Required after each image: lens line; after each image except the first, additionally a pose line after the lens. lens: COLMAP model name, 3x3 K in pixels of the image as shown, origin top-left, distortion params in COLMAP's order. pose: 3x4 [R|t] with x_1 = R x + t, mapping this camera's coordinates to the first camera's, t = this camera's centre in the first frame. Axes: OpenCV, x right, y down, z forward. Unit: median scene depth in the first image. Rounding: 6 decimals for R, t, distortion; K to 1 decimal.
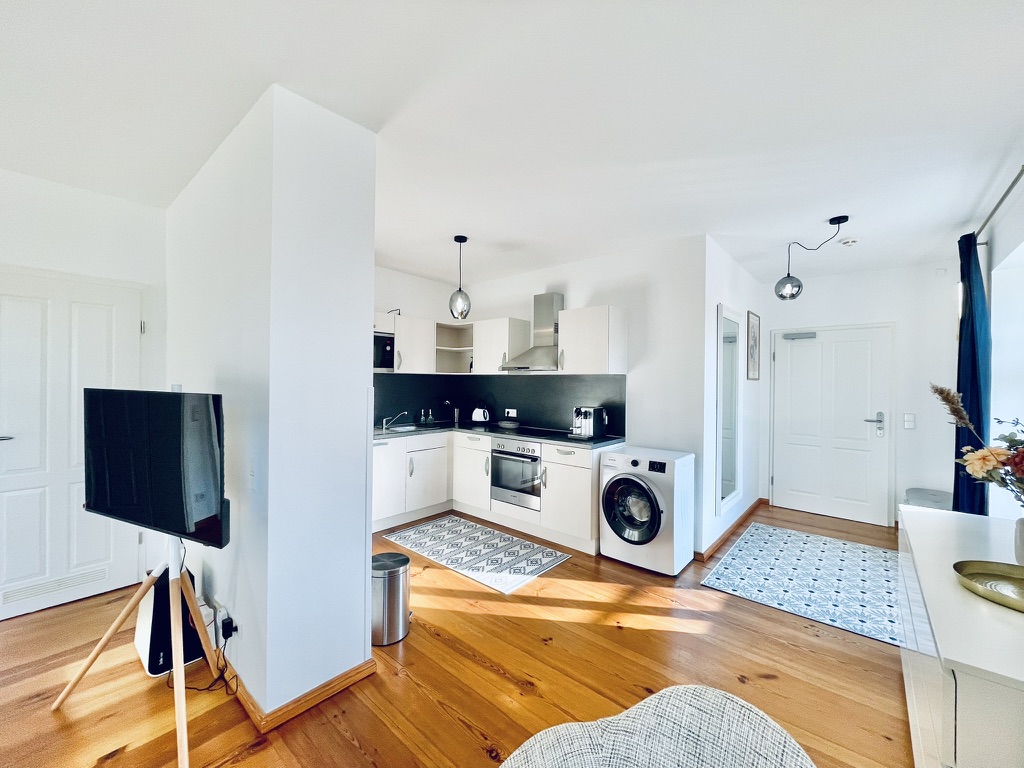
lens RADIAL K [[416.1, 0, 512.0], [0, 416.1, 384.0], [0, 0, 1]] dist [-0.000149, -0.000004]
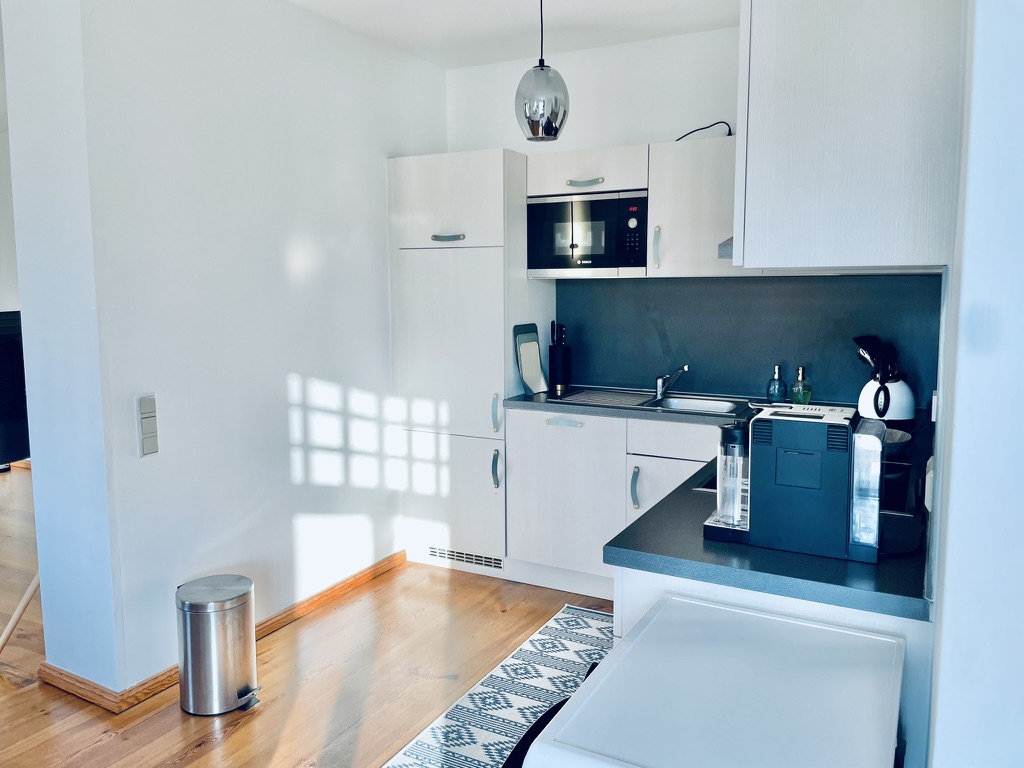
lens RADIAL K [[776.5, 0, 522.4], [0, 776.5, 385.0], [0, 0, 1]] dist [0.049058, -0.002653]
pose [[0.231317, 0.119851, -0.965468, 0.523869], [0.005713, 0.992198, 0.124539, -0.017297], [0.972862, -0.034324, 0.228828, 0.685360]]
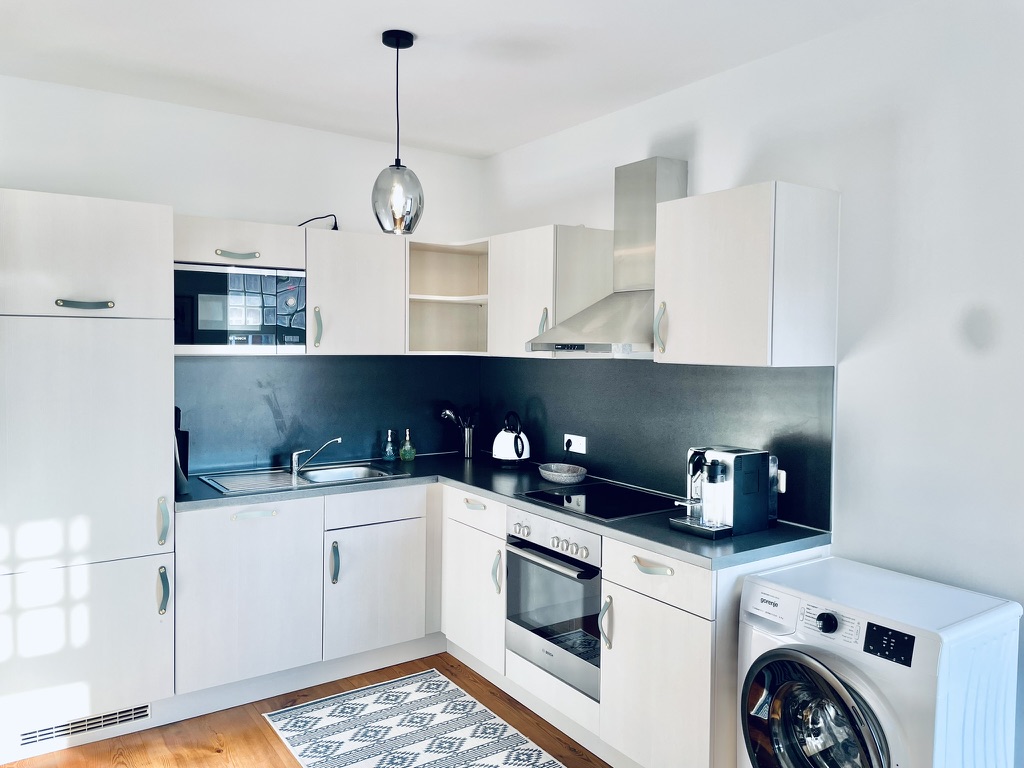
lens RADIAL K [[787.3, 0, 510.4], [0, 787.3, 372.1], [0, 0, 1]] dist [0.058701, -0.068522]
pose [[0.966780, 0.008524, -0.255468, 0.161235], [0.000175, 0.999421, 0.034011, -0.037868], [0.255611, -0.032926, 0.966219, 0.217547]]
